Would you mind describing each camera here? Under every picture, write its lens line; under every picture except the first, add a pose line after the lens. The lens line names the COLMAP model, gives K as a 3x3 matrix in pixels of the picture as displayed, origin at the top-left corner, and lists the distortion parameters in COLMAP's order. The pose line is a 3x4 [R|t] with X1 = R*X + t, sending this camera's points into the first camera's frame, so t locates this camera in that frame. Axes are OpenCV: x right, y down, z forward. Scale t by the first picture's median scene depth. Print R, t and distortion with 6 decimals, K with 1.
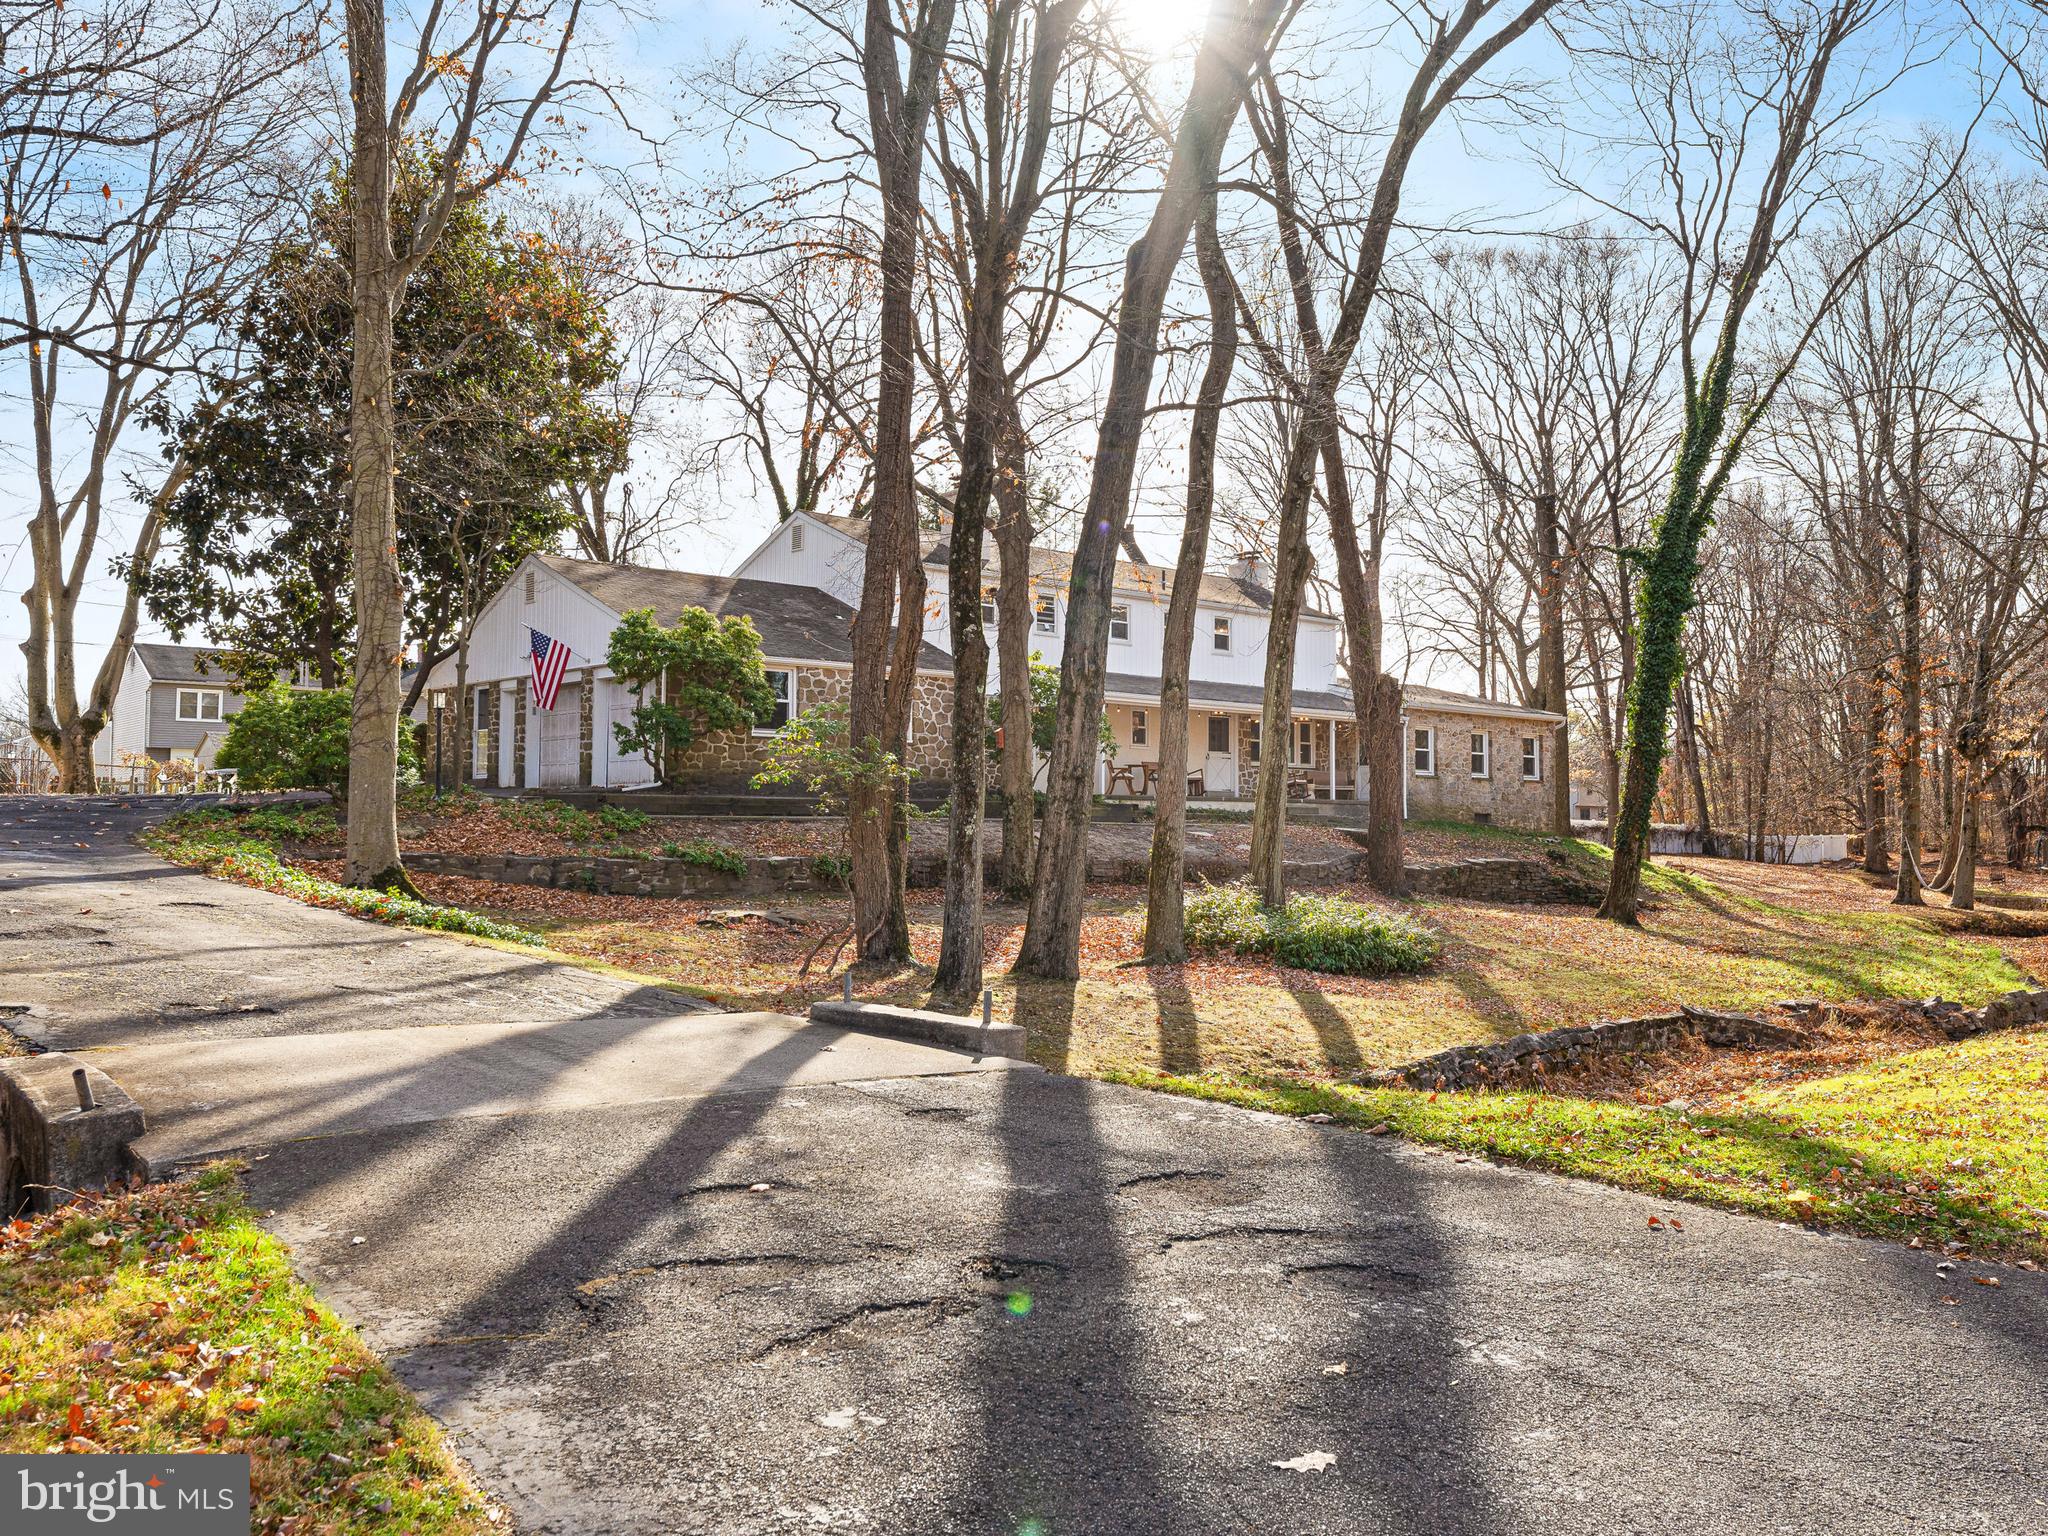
lens RADIAL K [[1429.2, 0, 1025.2], [0, 1429.2, 767.8], [0, 0, 1]] dist [0.002347, 0.000962]
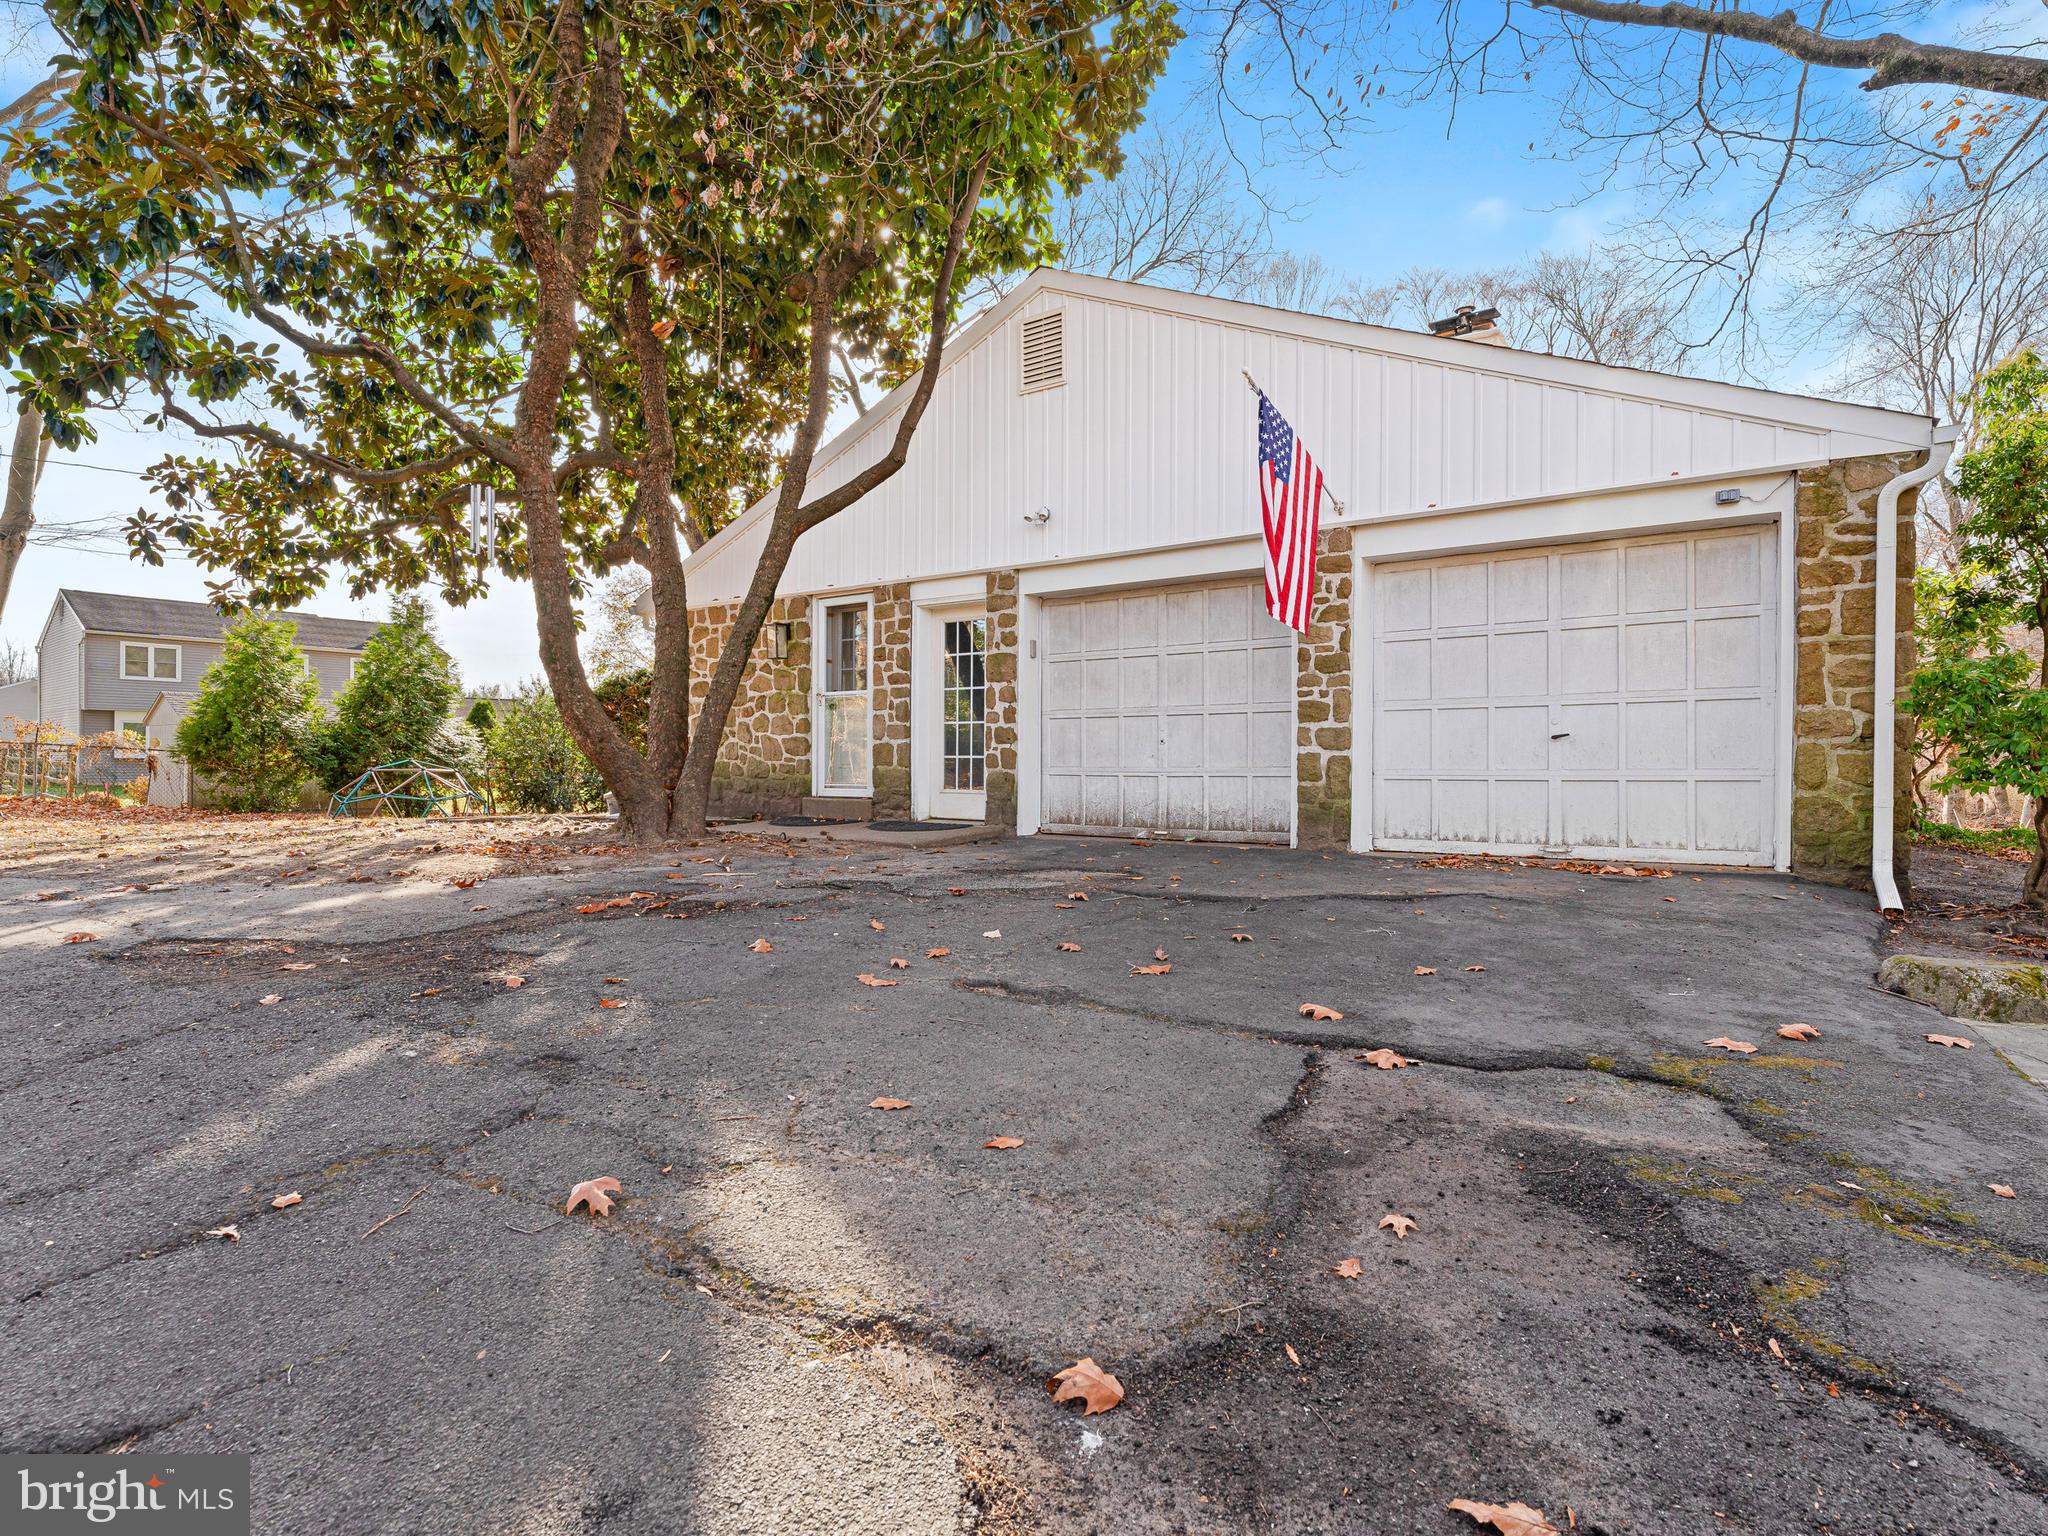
lens RADIAL K [[1020.6, 0, 1022.9], [0, 1020.6, 766.0], [0, 0, 1]] dist [-0.004266, -0.000641]
pose [[0.983356, -0.003907, 0.181645, -0.353060], [-0.003502, 0.999175, 0.040454, -0.015114], [-0.181653, -0.040417, 0.982532, 0.614928]]
